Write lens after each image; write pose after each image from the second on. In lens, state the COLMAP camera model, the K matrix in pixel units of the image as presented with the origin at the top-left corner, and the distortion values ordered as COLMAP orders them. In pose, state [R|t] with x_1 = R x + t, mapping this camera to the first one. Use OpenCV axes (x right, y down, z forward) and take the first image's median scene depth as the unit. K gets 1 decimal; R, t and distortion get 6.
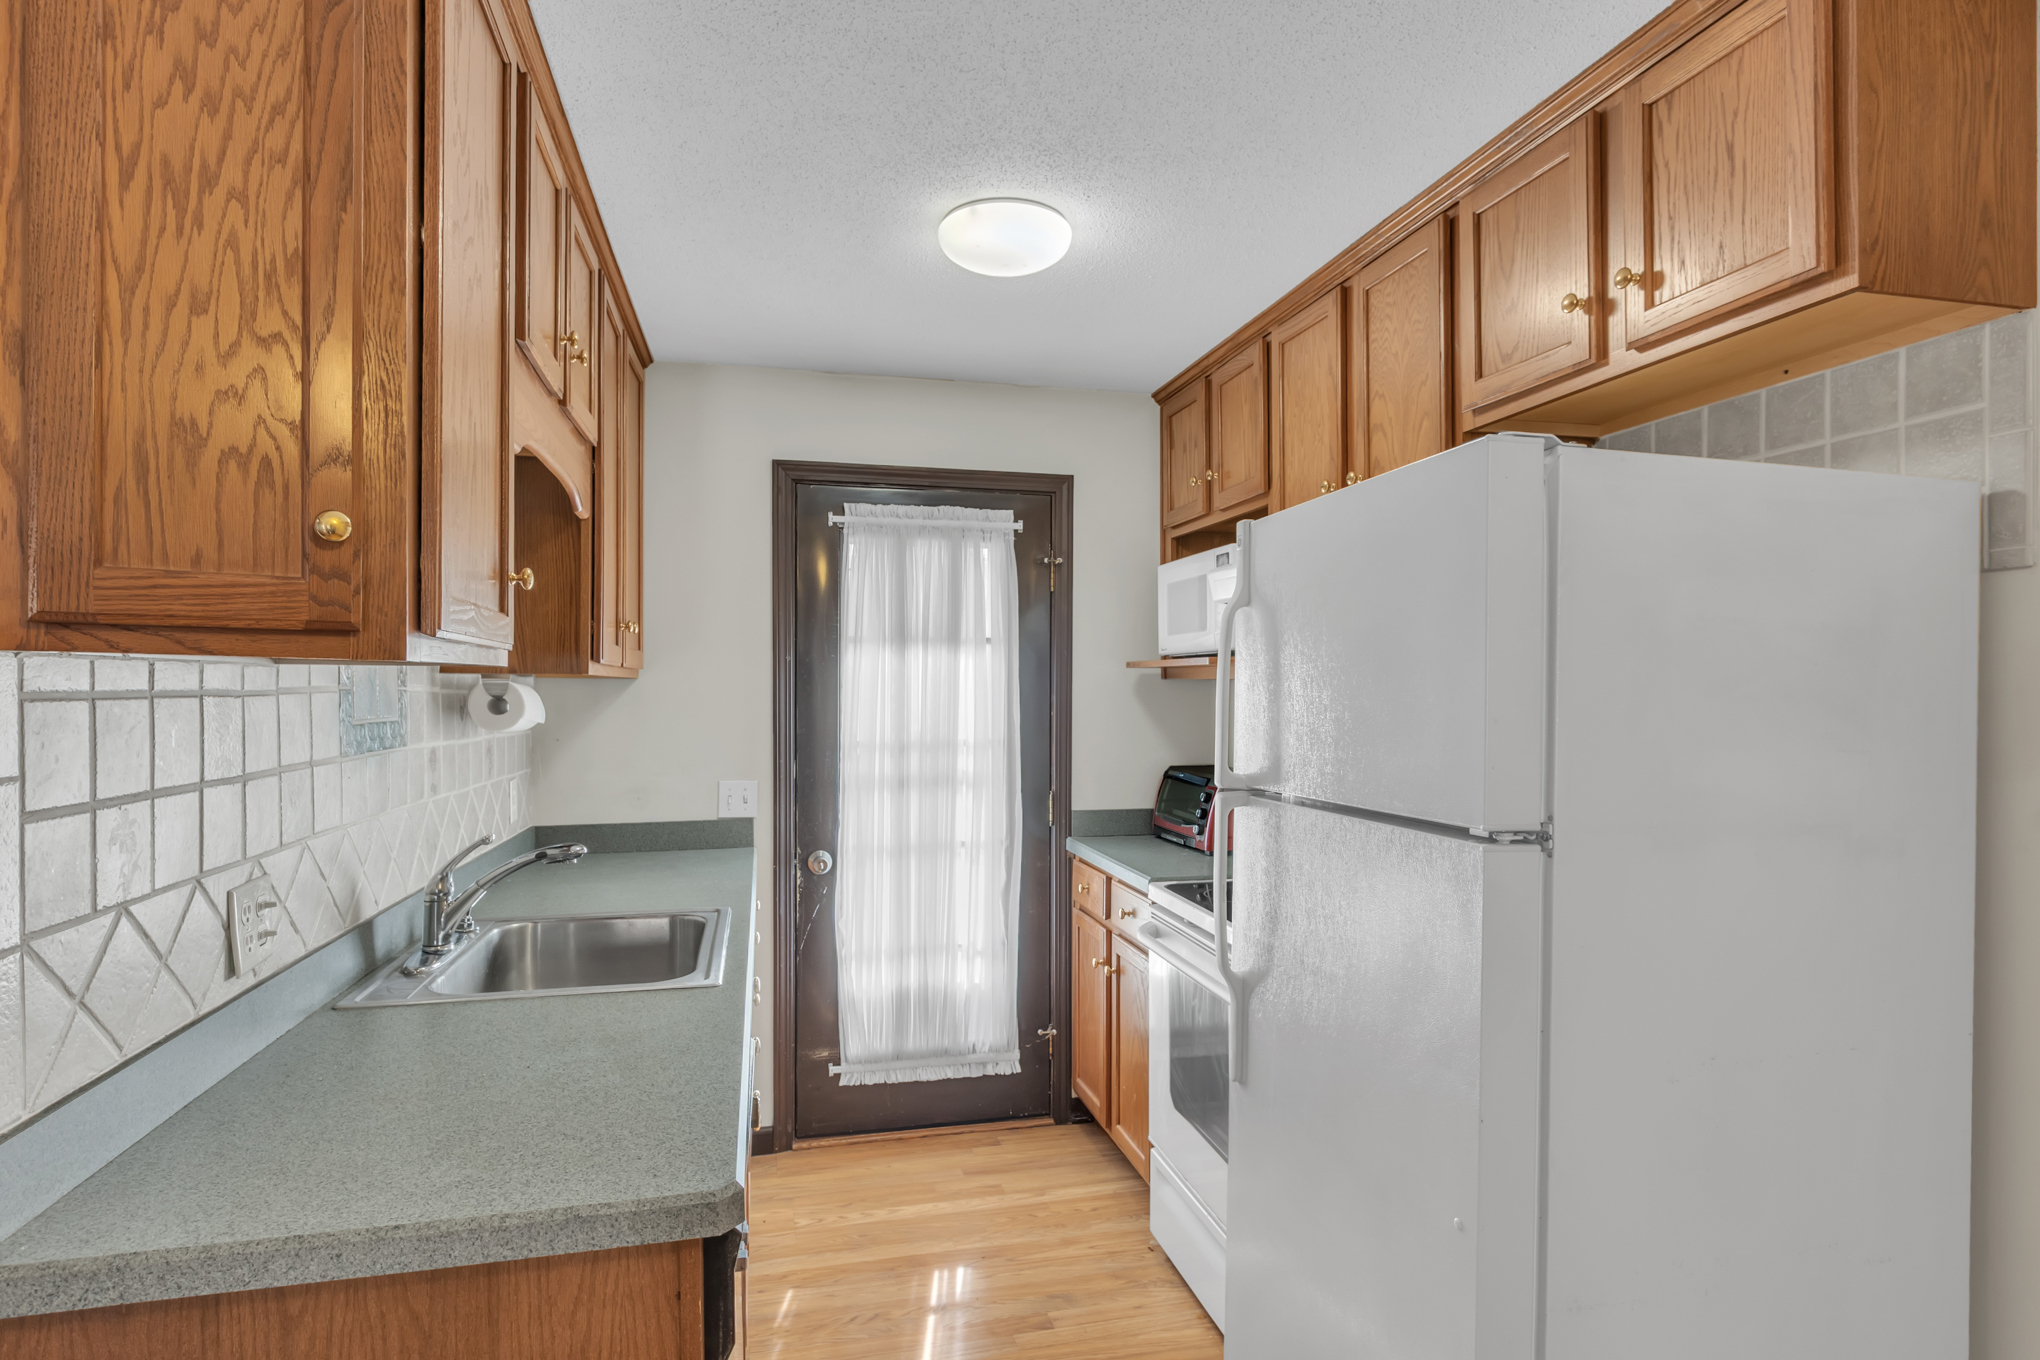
lens RADIAL K [[1087.8, 0, 1021.2], [0, 1087.8, 691.6], [0, 0, 1]] dist [-0.003954, -0.000662]
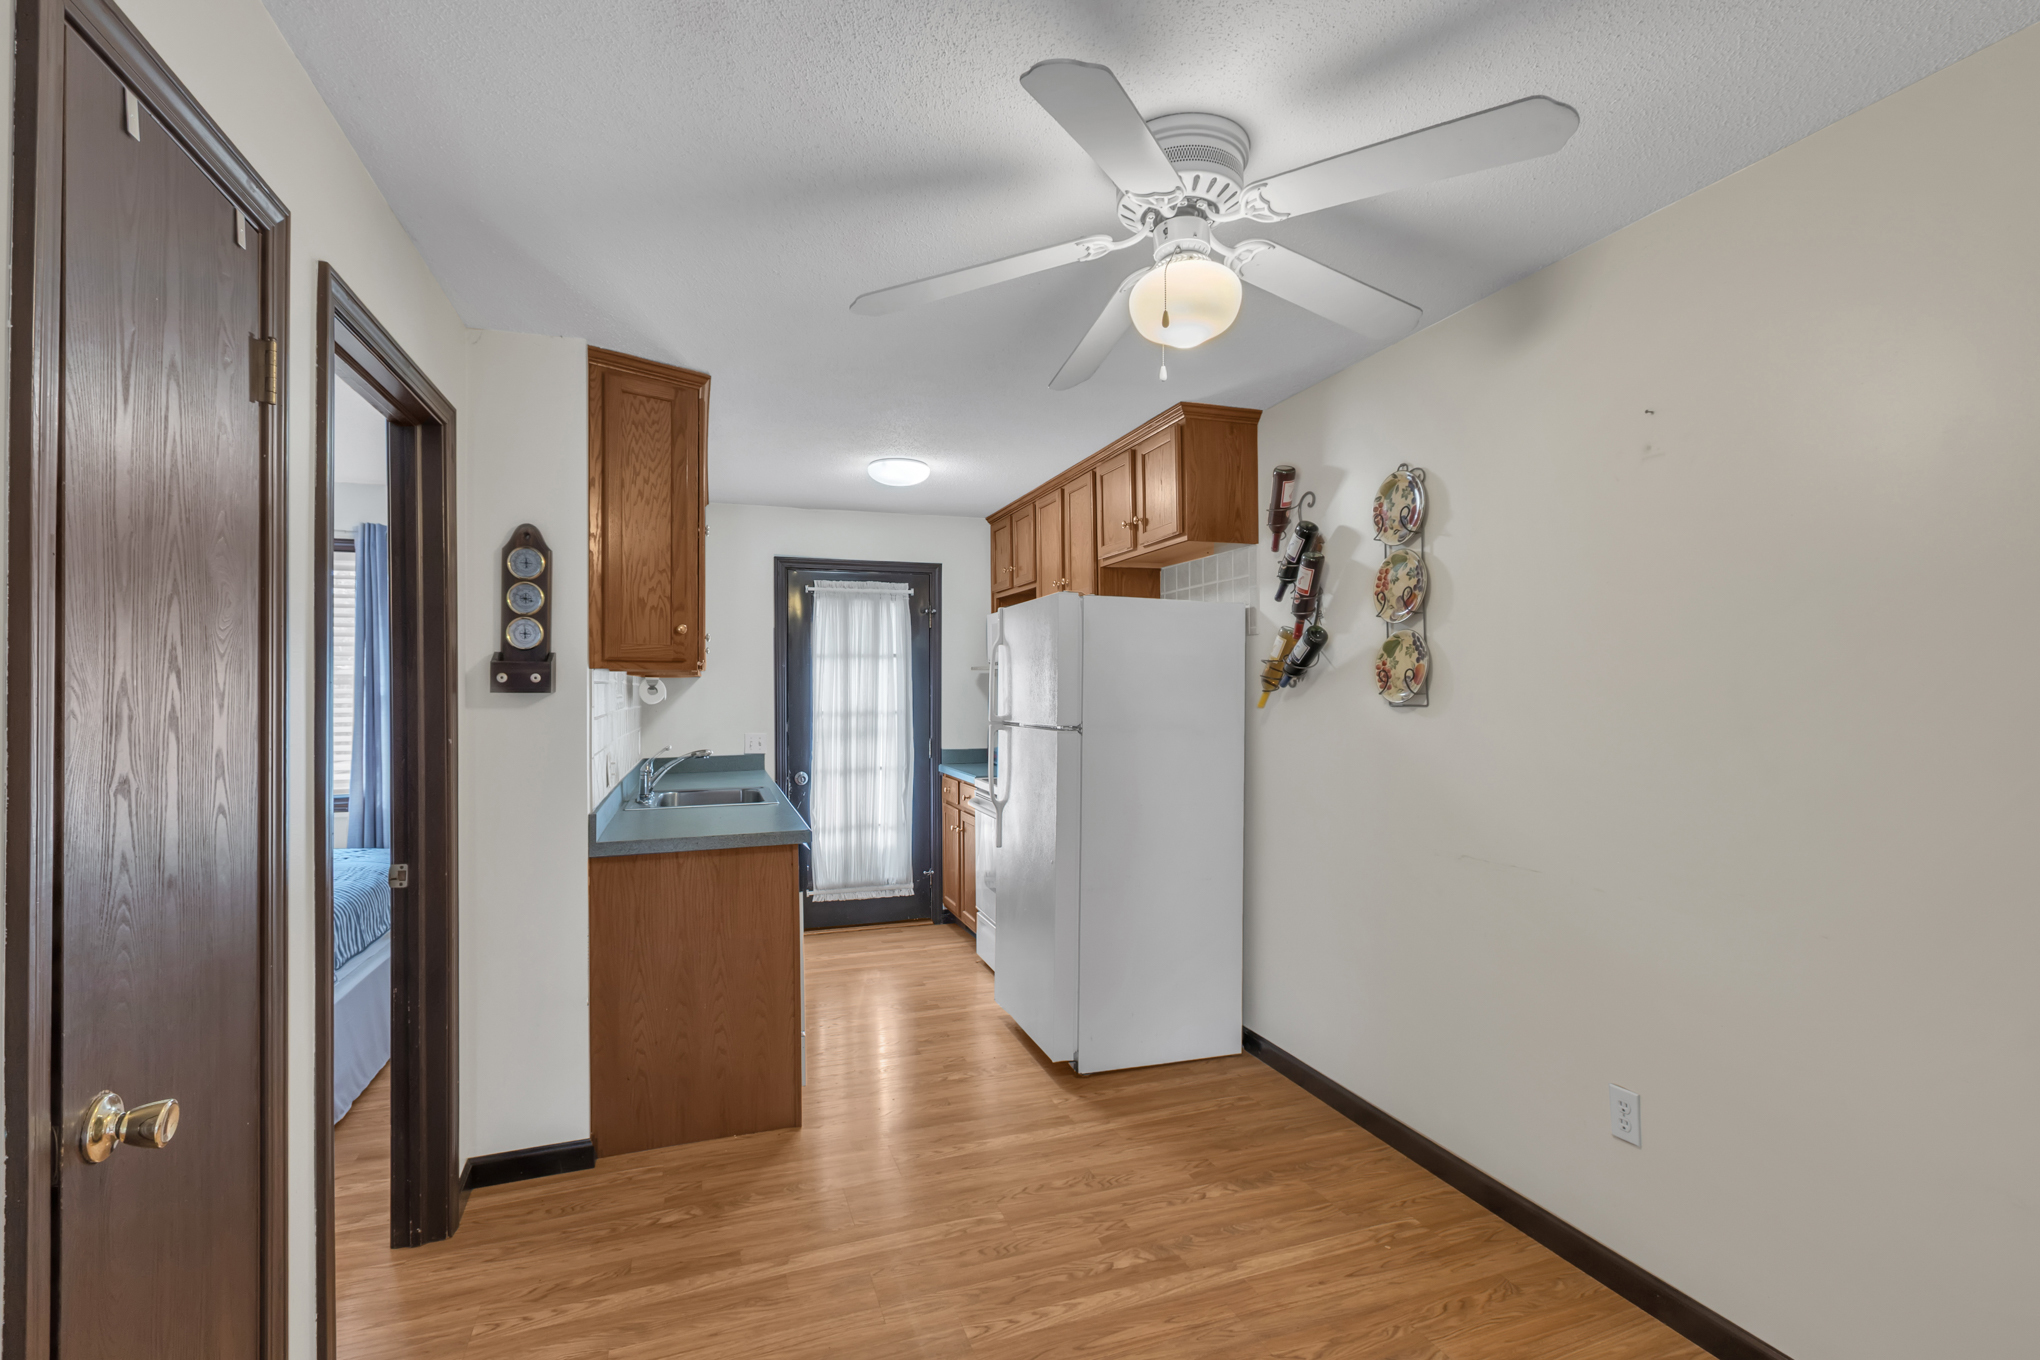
lens RADIAL K [[914.7, 0, 1013.2], [0, 914.7, 667.4], [0, 0, 1]] dist [0.000101, -0.000098]
pose [[0.996032, -0.005605, 0.088818, 0.033130], [0.007634, 0.999717, -0.022526, 0.009397], [-0.088666, 0.023115, 0.995793, -0.571339]]
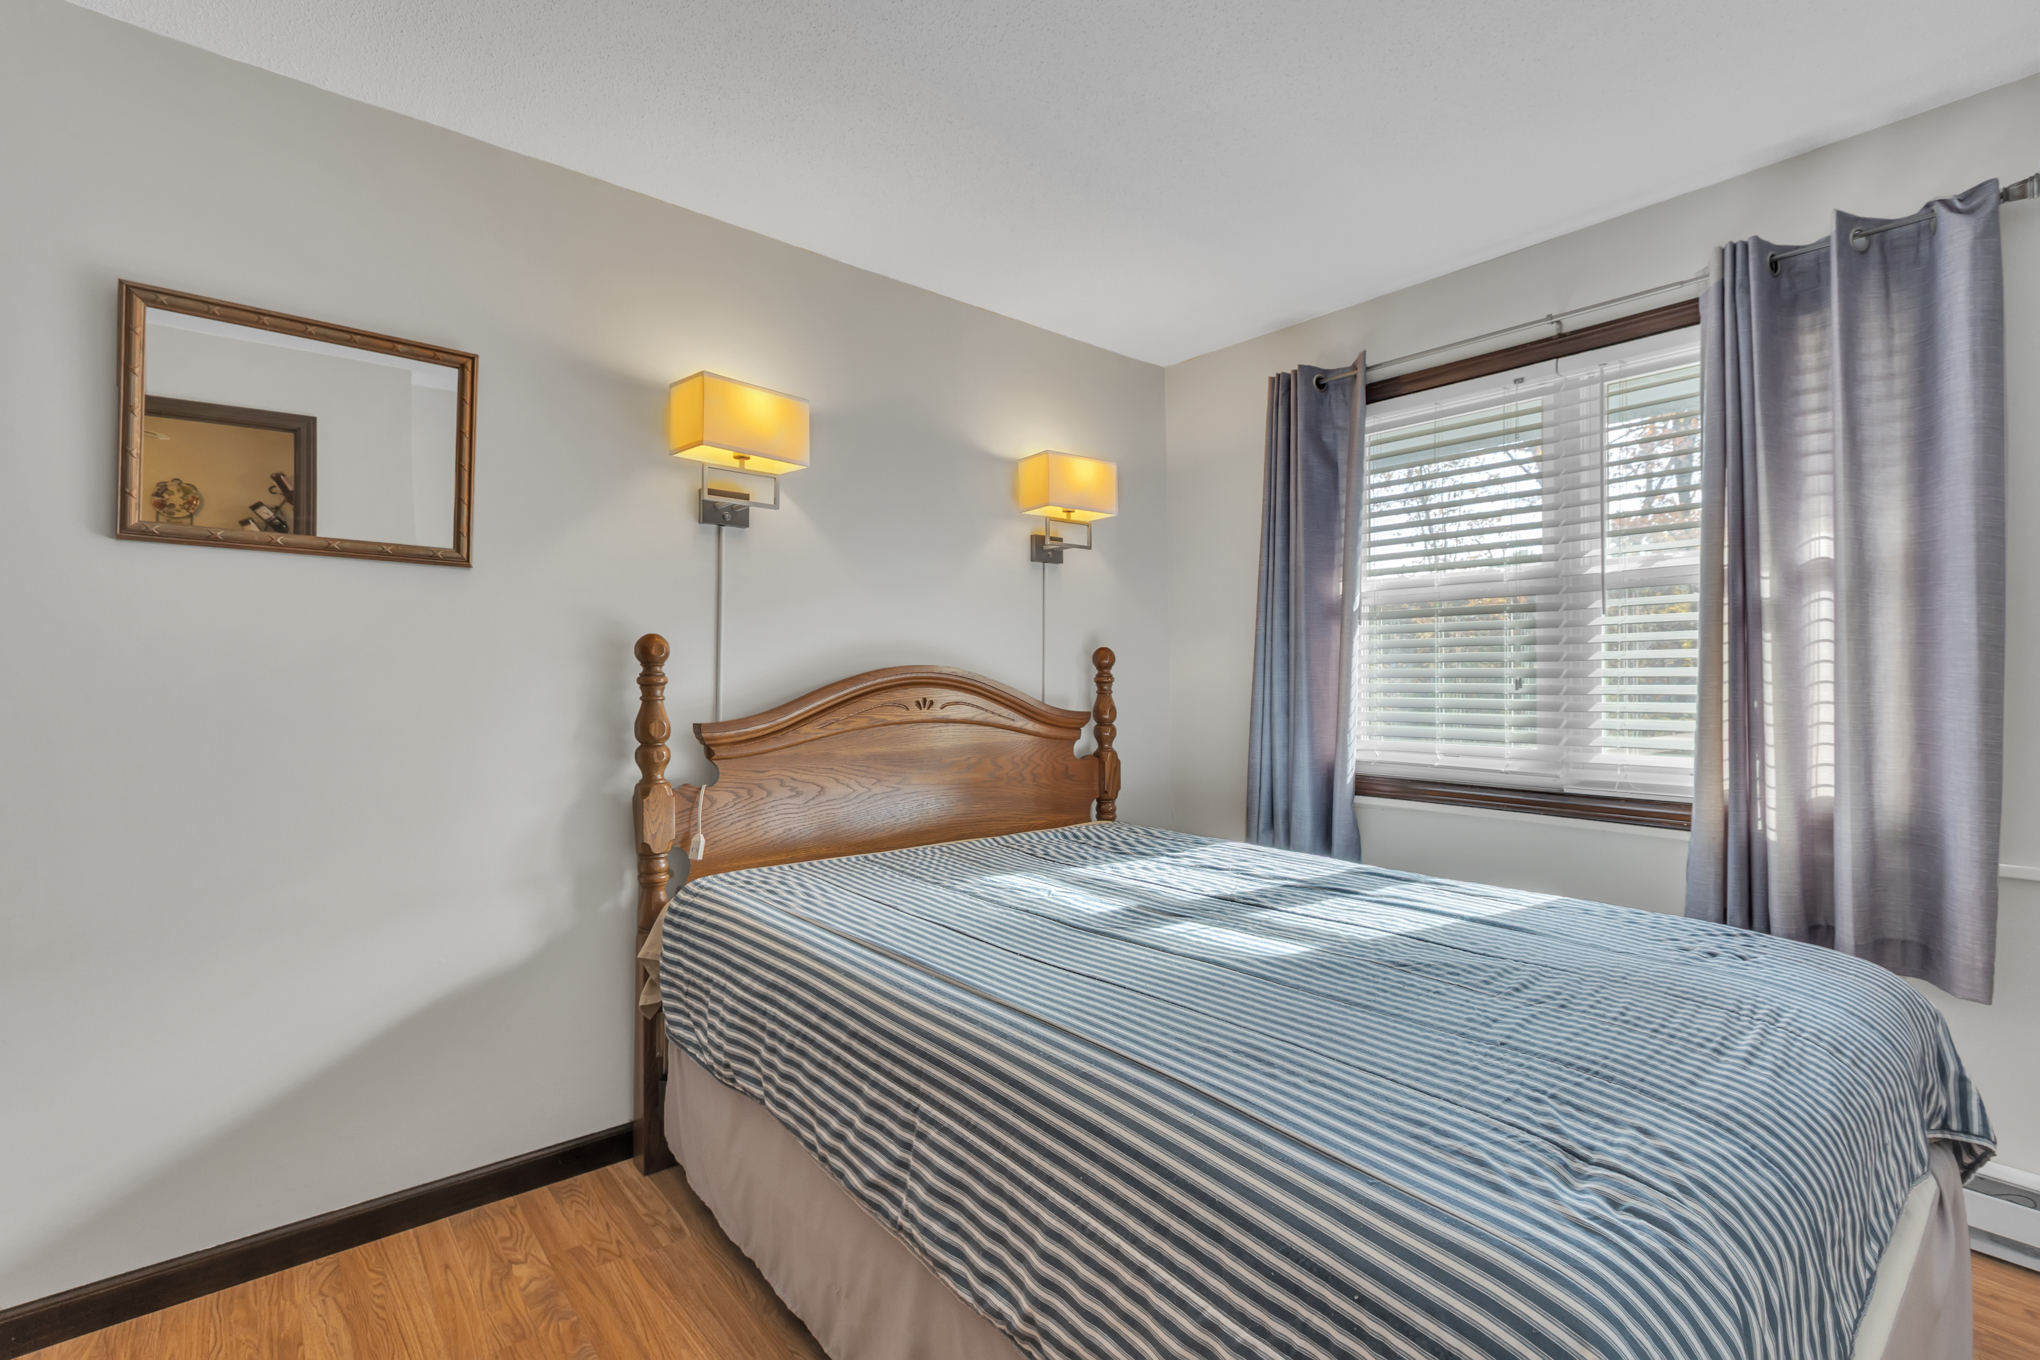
lens RADIAL K [[856.5, 0, 1020.0], [0, 856.5, 680.0], [0, 0, 1]] dist [-0.000030, 0.000035]
pose [[0.443696, 0.002243, -0.896175, -0.475541], [-0.001123, 0.999997, 0.001947, 0.069592], [0.896177, 0.000143, 0.443697, 0.129800]]
